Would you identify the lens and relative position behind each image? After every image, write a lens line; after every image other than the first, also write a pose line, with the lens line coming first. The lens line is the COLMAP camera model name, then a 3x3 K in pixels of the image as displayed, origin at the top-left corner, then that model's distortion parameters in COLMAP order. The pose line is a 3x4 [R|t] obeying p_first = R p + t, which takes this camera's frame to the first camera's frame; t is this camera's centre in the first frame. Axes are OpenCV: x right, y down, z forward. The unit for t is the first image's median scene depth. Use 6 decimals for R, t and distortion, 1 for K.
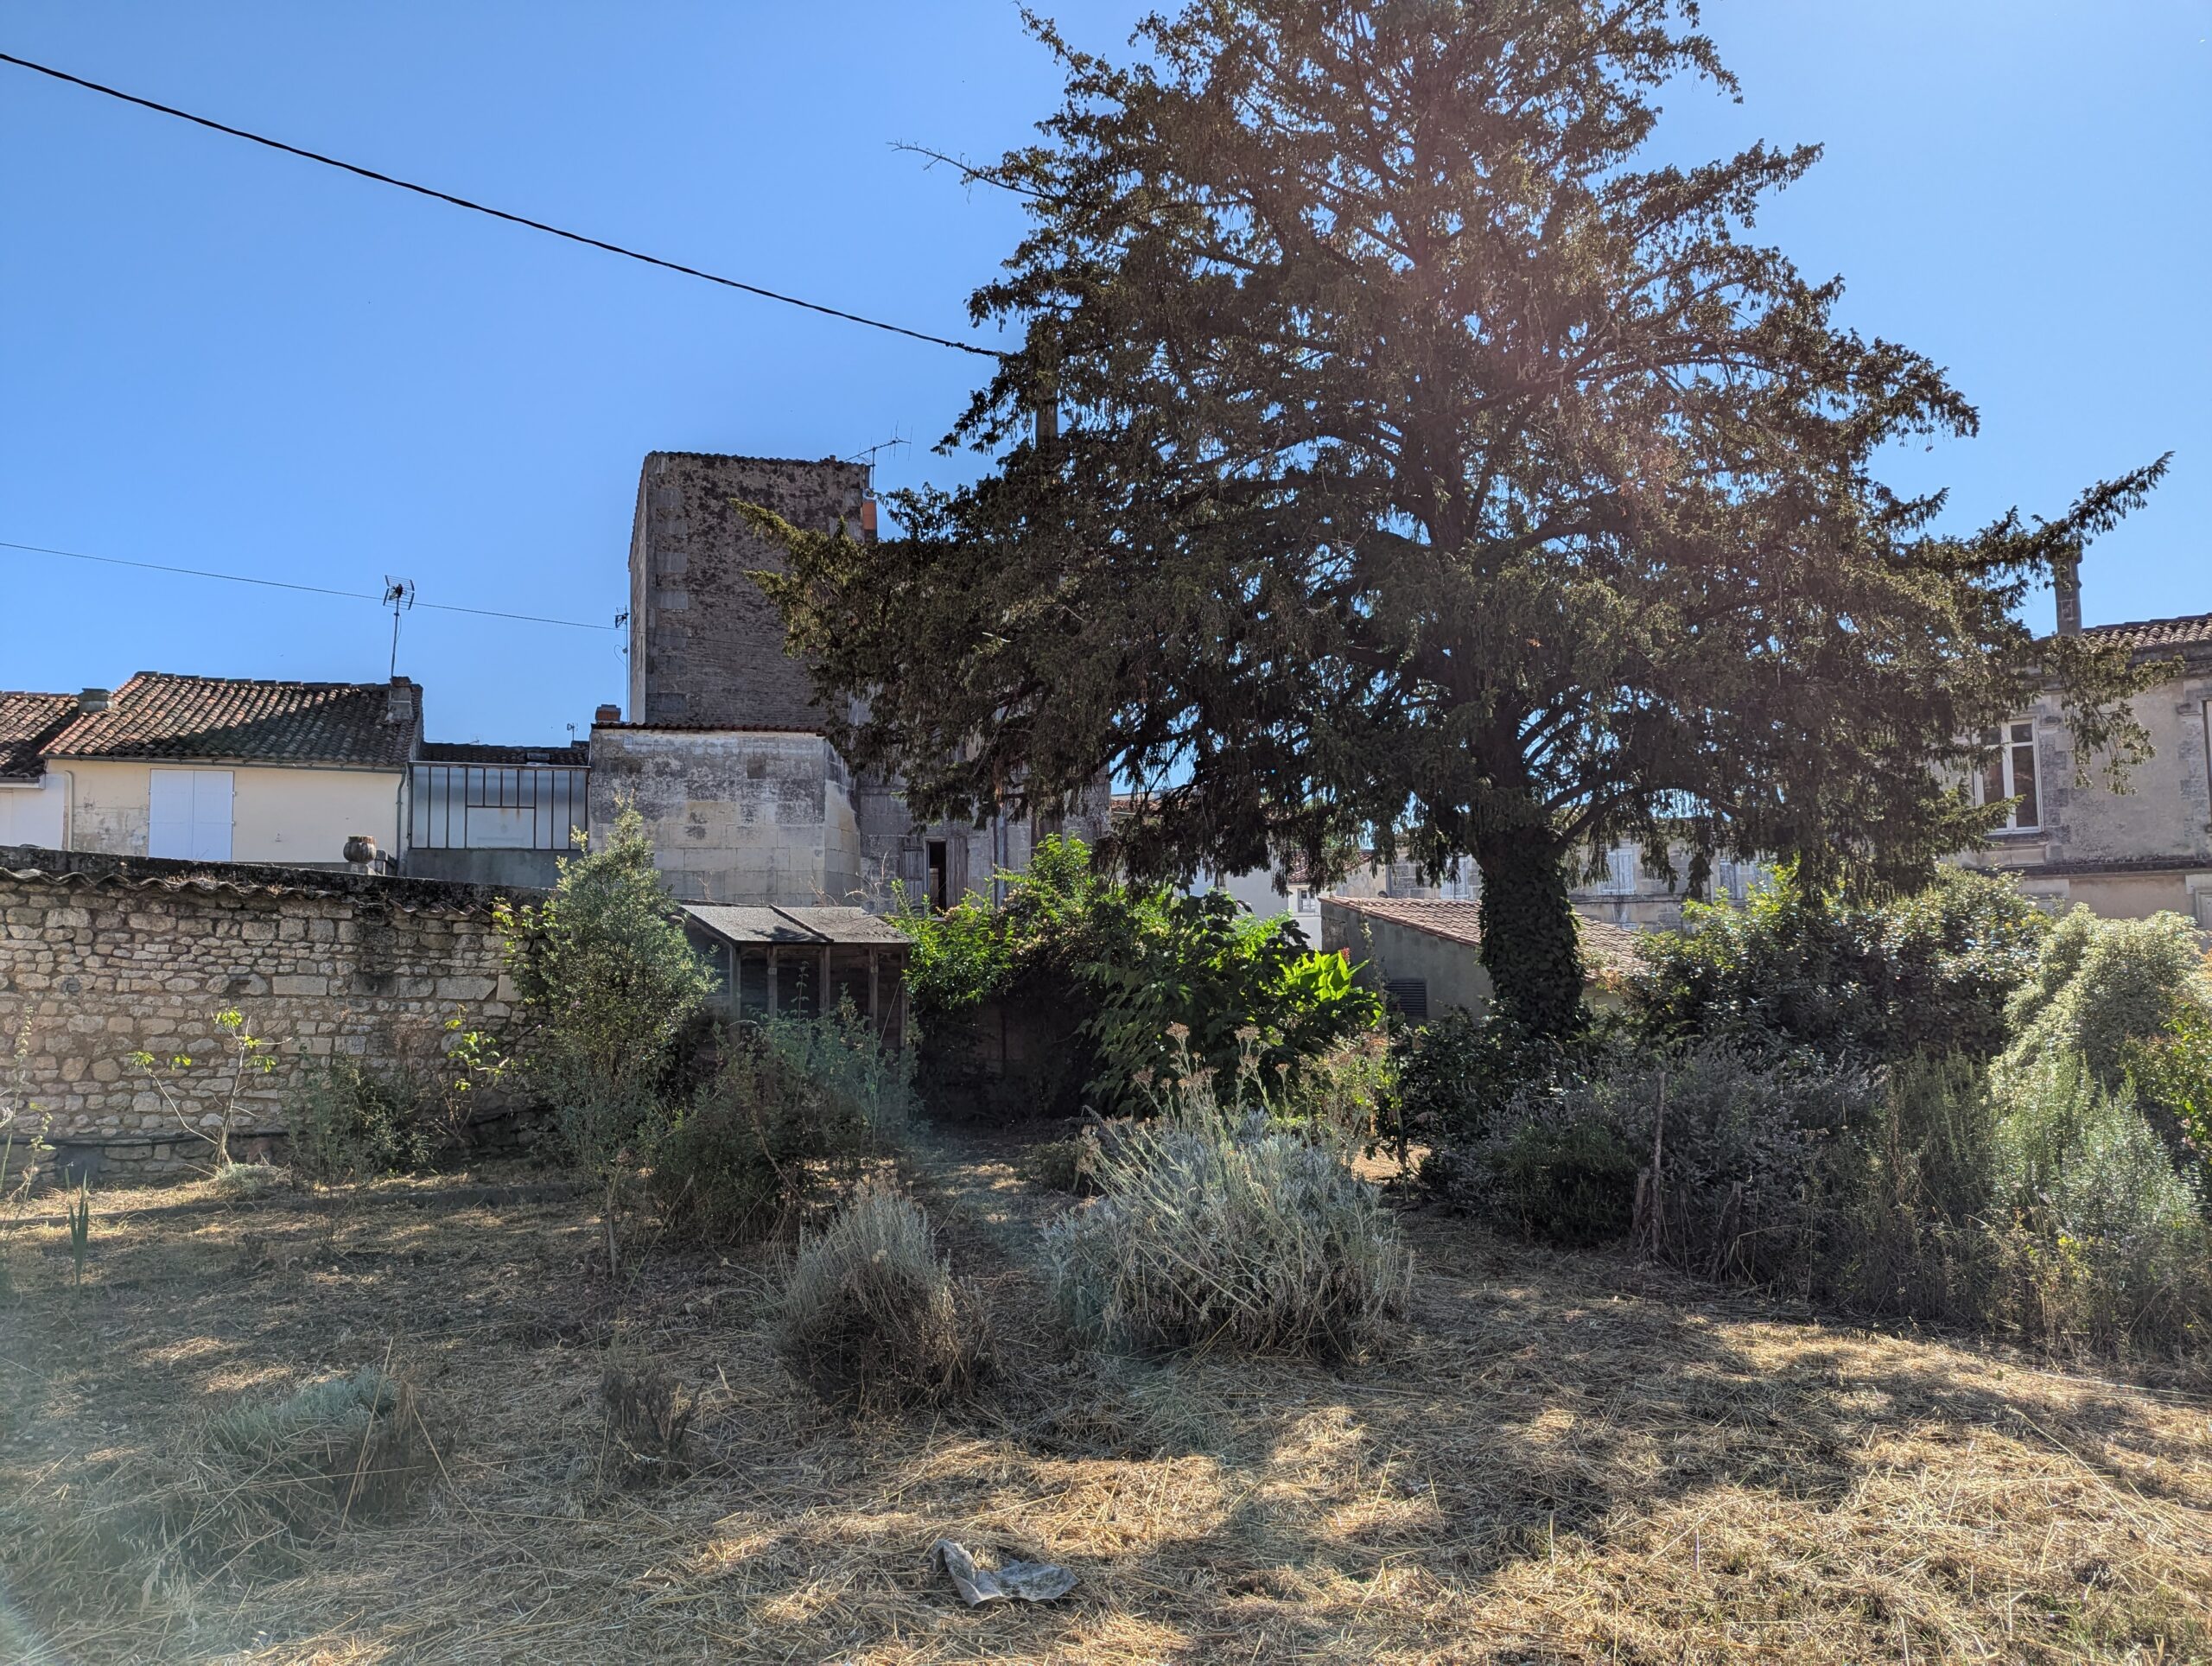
lens RADIAL K [[1550.3, 0, 1105.3], [0, 1550.3, 832.5], [0, 0, 1]] dist [0.008275, -0.000901]
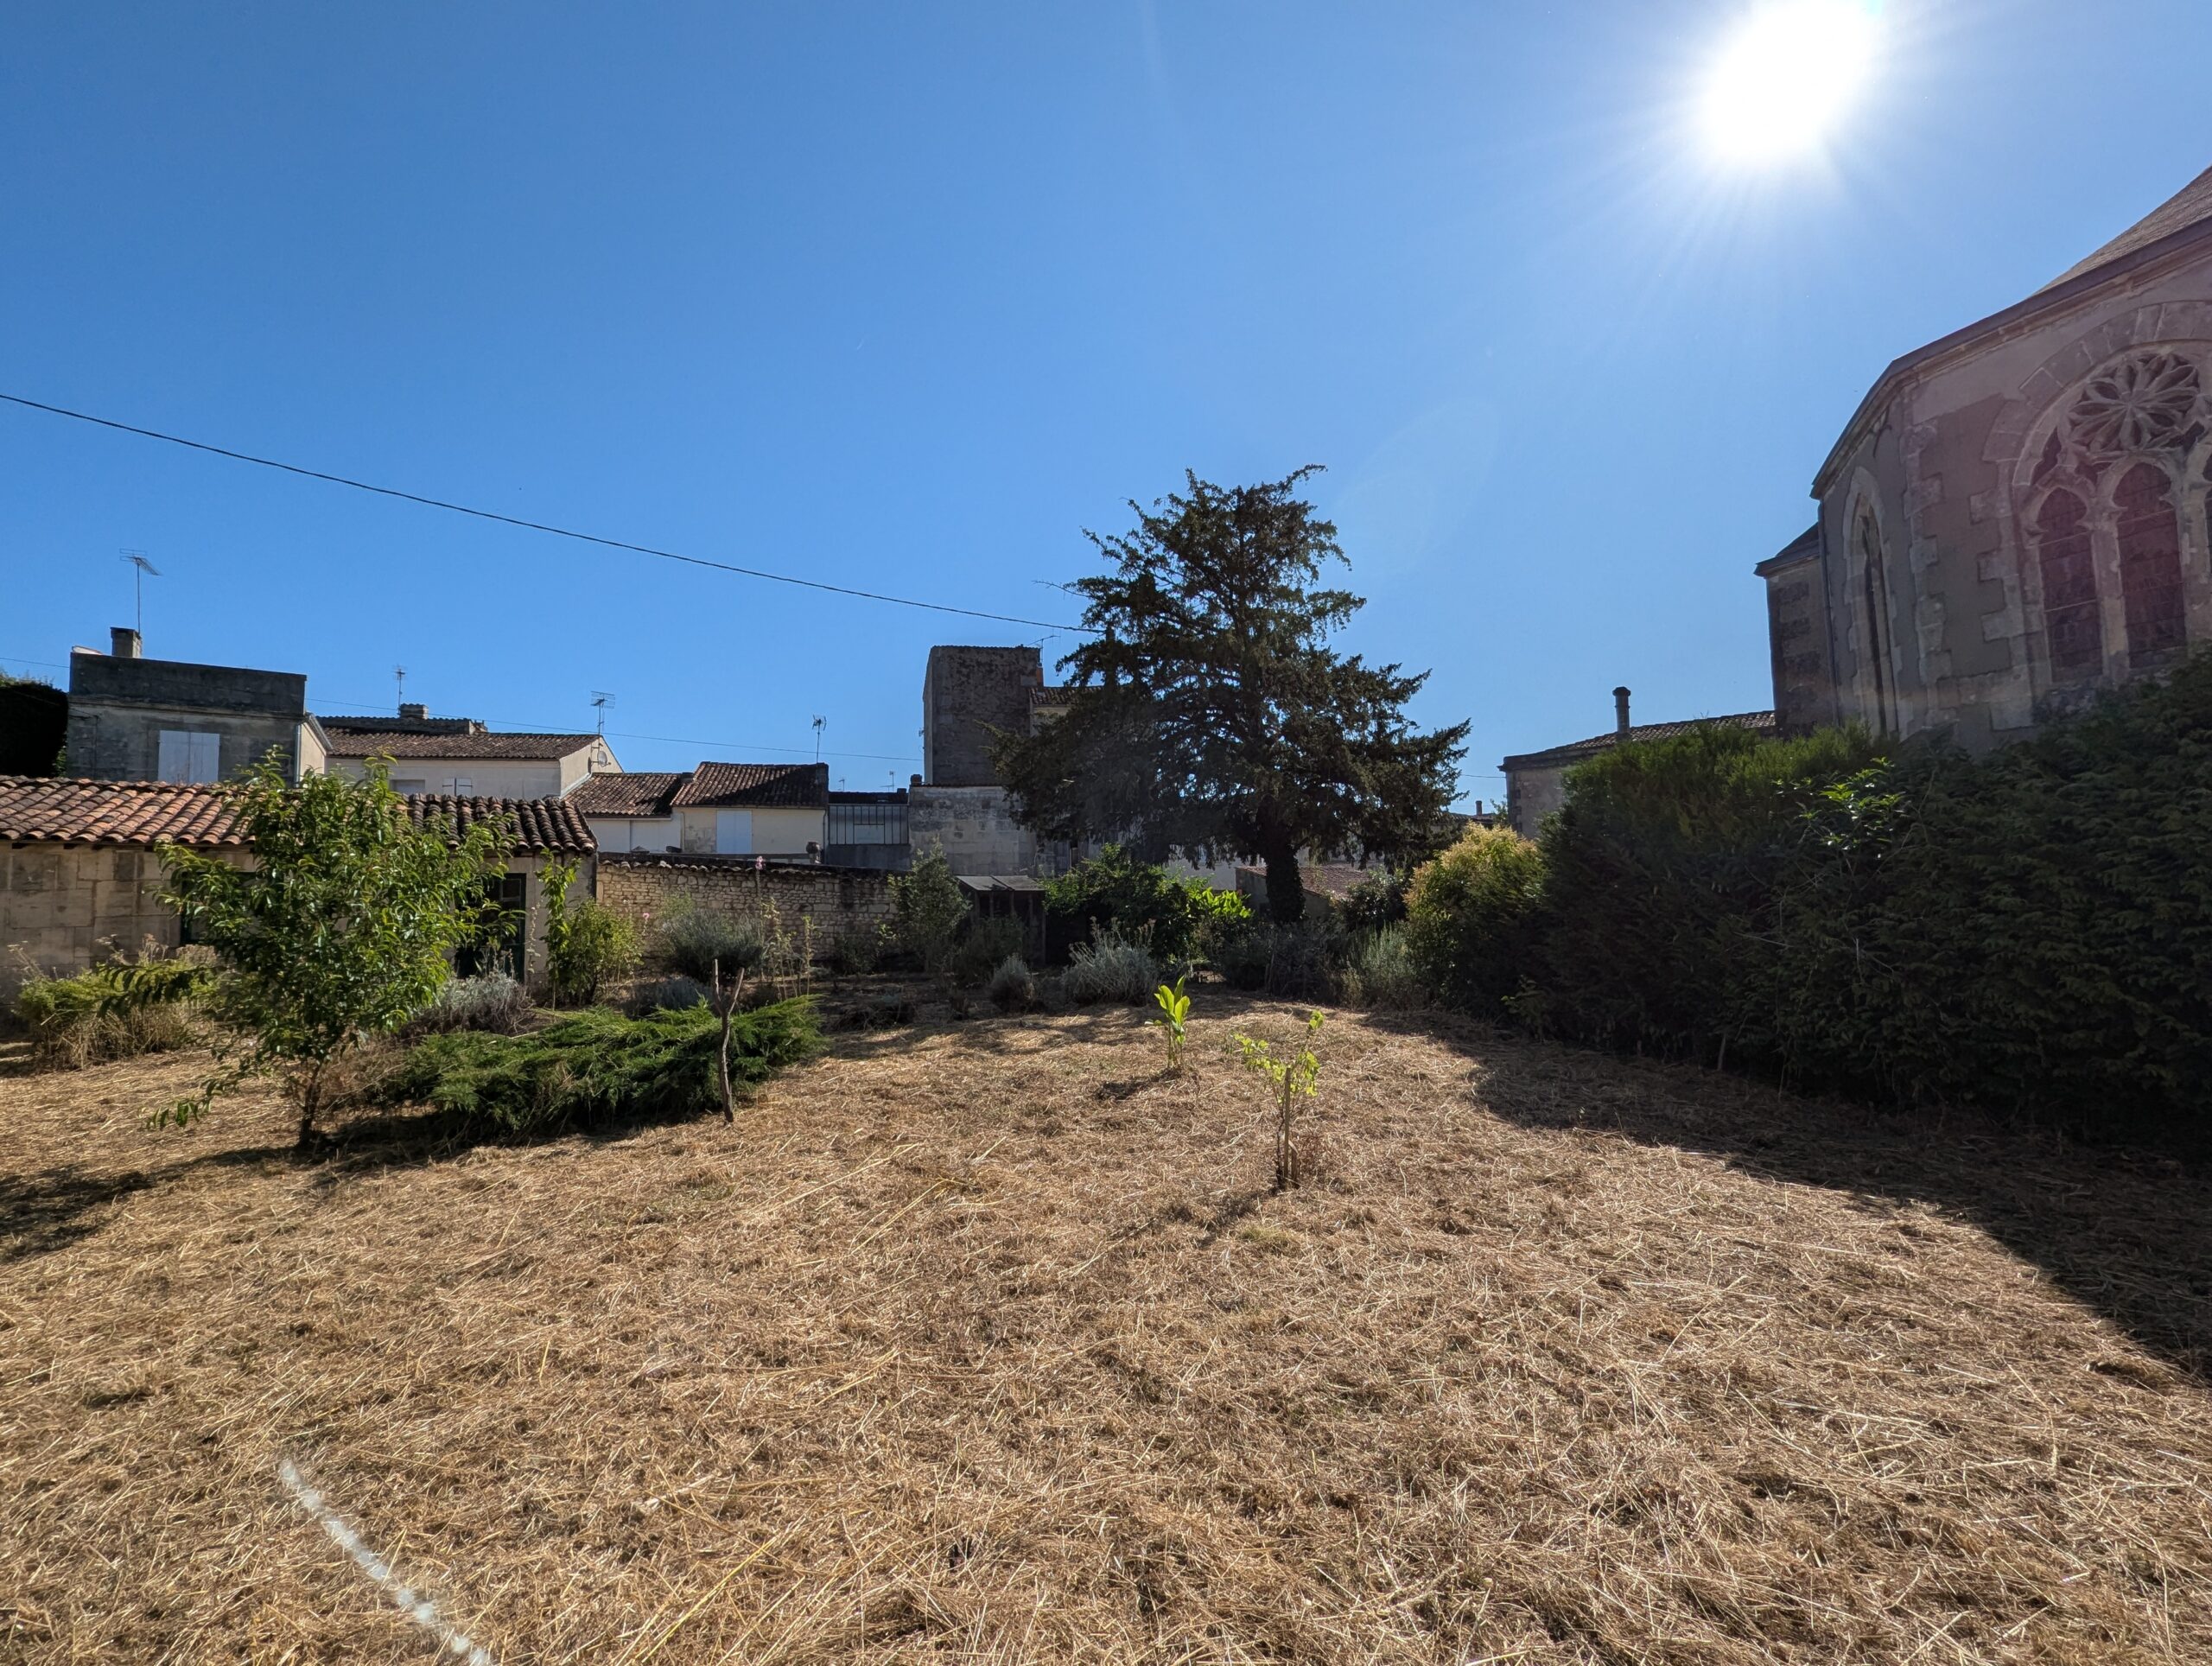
lens RADIAL K [[888.3, 0, 1106.9], [0, 888.3, 833.2], [0, 0, 1]] dist [-0.000548, 0.000002]
pose [[0.996065, -0.009746, -0.088089, 0.055062], [0.011068, 0.999833, 0.014535, -0.022600], [0.087933, -0.015453, 0.996007, -0.231810]]
